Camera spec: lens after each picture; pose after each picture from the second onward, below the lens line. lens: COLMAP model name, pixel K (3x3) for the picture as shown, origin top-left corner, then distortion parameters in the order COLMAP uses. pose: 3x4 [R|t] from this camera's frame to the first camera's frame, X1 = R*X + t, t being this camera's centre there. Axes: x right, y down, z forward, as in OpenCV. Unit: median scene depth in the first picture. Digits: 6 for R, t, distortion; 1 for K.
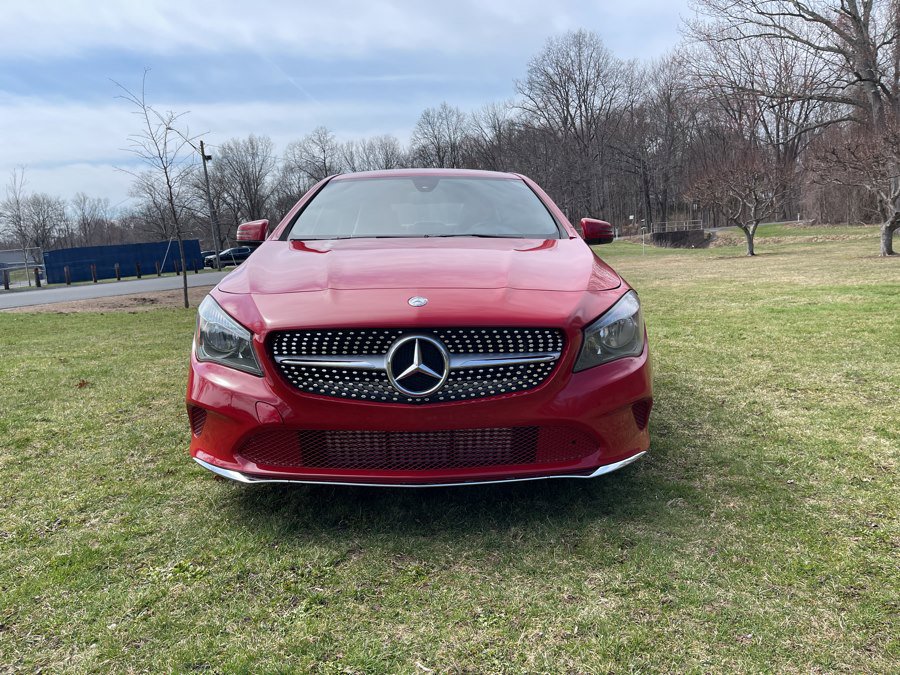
lens RADIAL K [[679.5, 0, 449.0], [0, 679.5, 339.1], [0, 0, 1]] dist [0.071657, -0.105337]
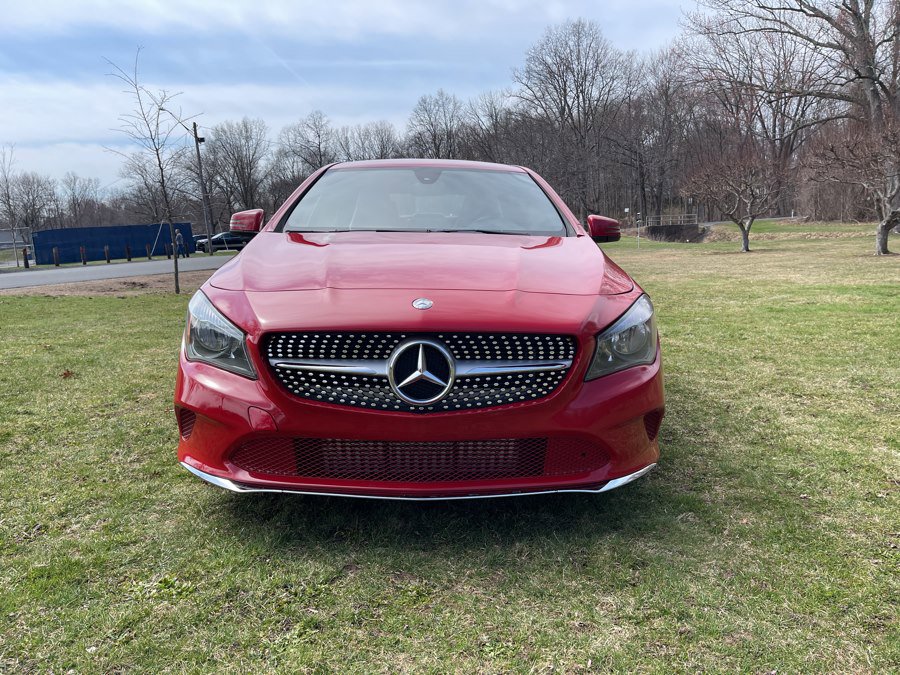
lens RADIAL K [[679.5, 0, 450.8], [0, 679.5, 341.0], [0, 0, 1]] dist [0.071657, -0.105337]
pose [[0.999708, 0.019295, 0.014521, -0.016517], [-0.019567, 0.999630, 0.018871, -0.018937], [-0.014151, -0.019149, 0.999716, 0.047869]]
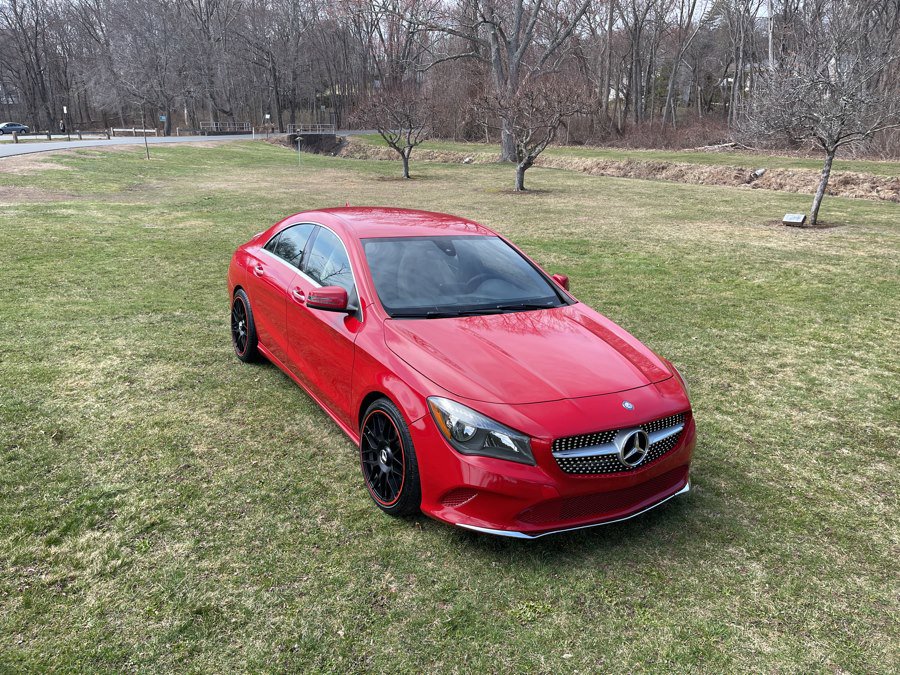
lens RADIAL K [[679.5, 0, 445.0], [0, 679.5, 334.1], [0, 0, 1]] dist [0.071657, -0.105337]
pose [[0.855028, -0.079715, 0.512418, -1.011006], [0.001662, 0.988531, 0.151008, -0.384476], [-0.518578, -0.128265, 0.845355, -0.072324]]
